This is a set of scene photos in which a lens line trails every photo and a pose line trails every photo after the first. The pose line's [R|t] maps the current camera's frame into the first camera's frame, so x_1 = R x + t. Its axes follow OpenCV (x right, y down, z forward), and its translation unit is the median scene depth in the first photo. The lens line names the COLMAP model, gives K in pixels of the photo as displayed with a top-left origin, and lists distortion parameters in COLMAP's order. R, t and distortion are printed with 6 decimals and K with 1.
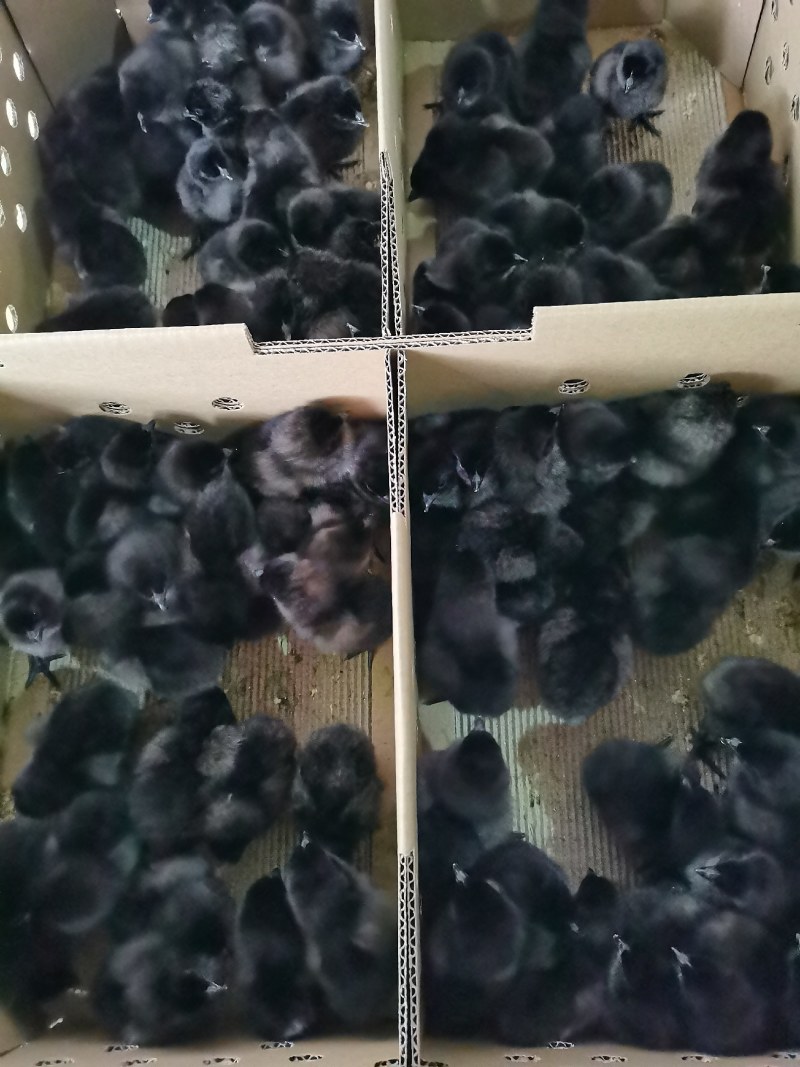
lens RADIAL K [[820.2, 0, 404.2], [0, 820.2, 531.4], [0, 0, 1]] dist [0.047975, -0.055314]
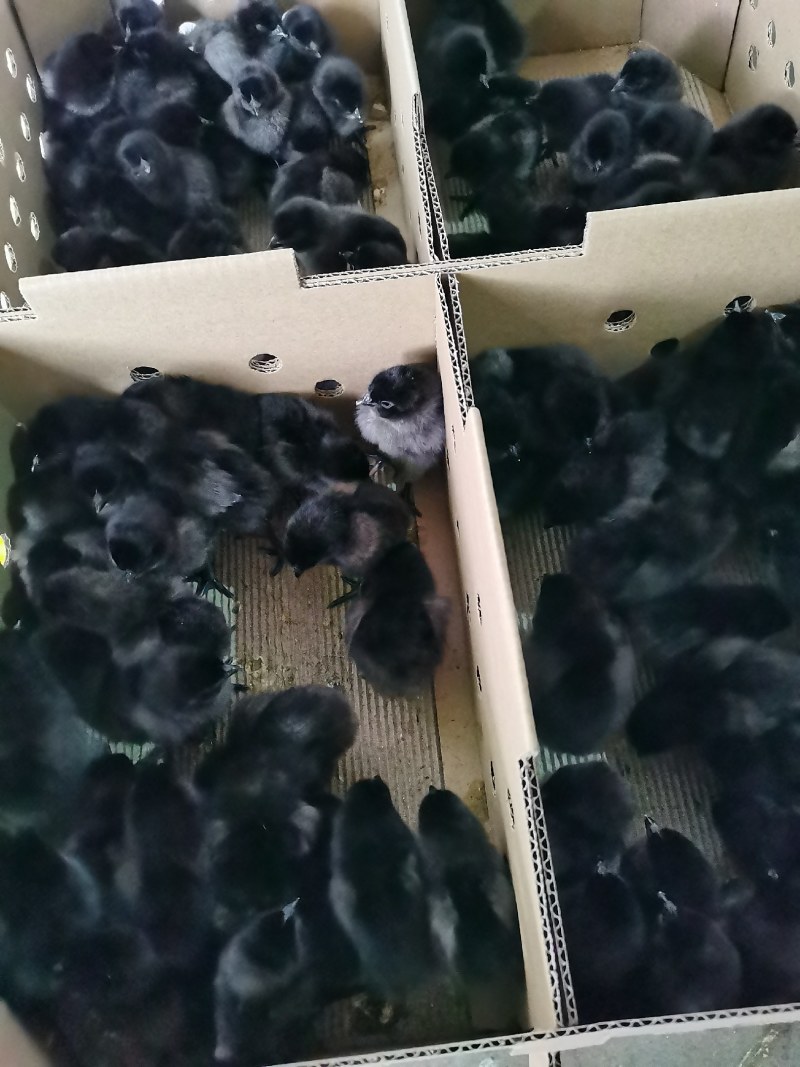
lens RADIAL K [[823.7, 0, 400.0], [0, 823.7, 533.5], [0, 0, 1]] dist [0.035526, -0.039605]
pose [[0.996653, -0.069782, 0.042586, -0.127059], [0.075530, 0.985320, -0.153099, 0.226908], [-0.031277, 0.155803, 0.987293, 0.083693]]
